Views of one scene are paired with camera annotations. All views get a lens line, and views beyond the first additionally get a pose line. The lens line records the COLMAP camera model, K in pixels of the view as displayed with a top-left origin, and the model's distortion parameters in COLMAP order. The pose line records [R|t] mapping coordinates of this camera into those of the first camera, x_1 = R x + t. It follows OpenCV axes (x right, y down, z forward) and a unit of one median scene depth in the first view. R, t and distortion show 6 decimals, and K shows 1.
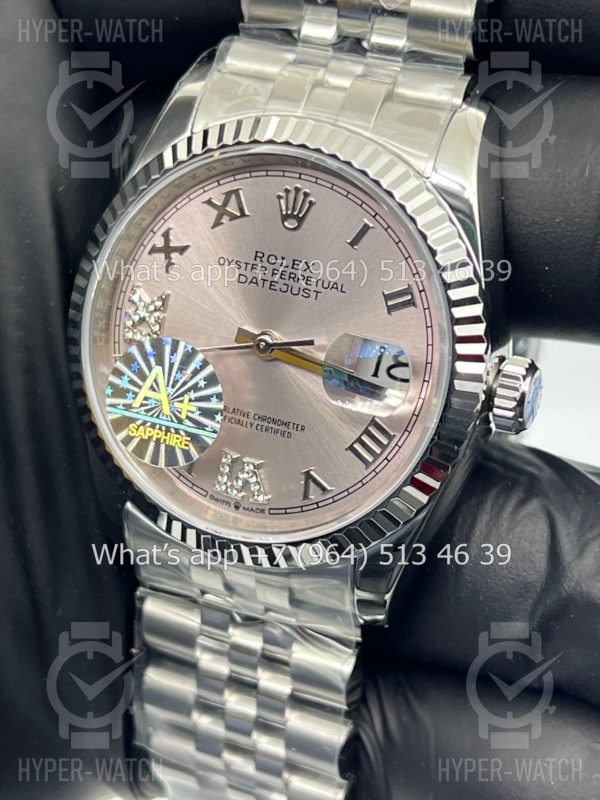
lens RADIAL K [[1835.9, 0, 303.2], [0, 1835.9, 405.7], [0, 0, 1]] dist [0.101070, 0.000000]
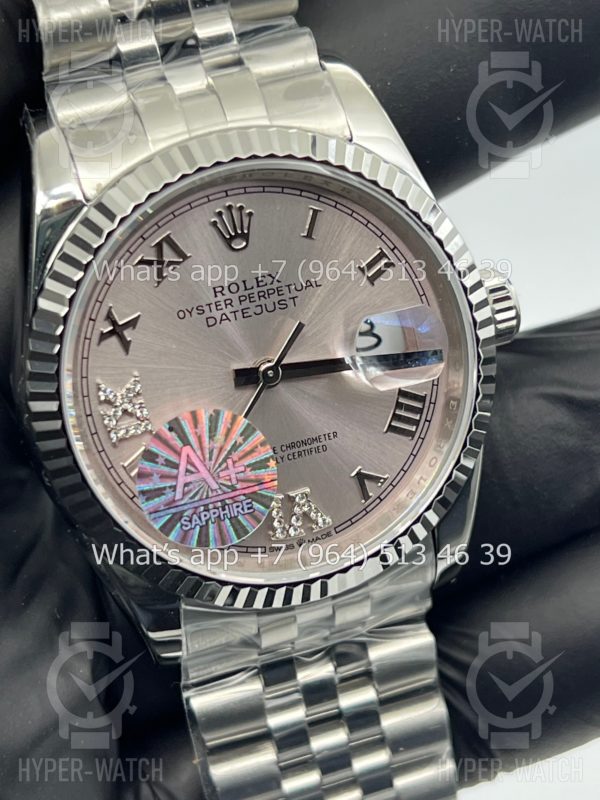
lens RADIAL K [[1835.9, 0, 297.8], [0, 1835.9, 406.1], [0, 0, 1]] dist [0.101070, 0.000000]
pose [[0.739011, -0.442409, 0.508072, -0.487701], [0.430831, 0.890141, 0.148438, -0.149330], [-0.517926, 0.109196, 0.848427, 0.200454]]
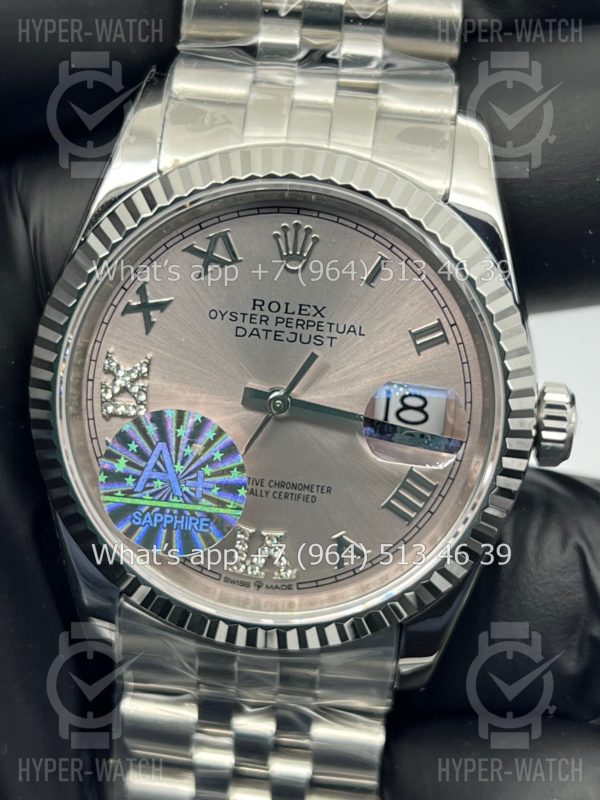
lens RADIAL K [[1835.9, 0, 297.6], [0, 1835.9, 384.9], [0, 0, 1]] dist [0.101070, 0.000000]
pose [[0.948757, -0.124388, 0.290497, -0.267072], [0.118816, 0.992234, 0.036814, -0.072939], [-0.292820, -0.000412, 0.956168, 0.146202]]
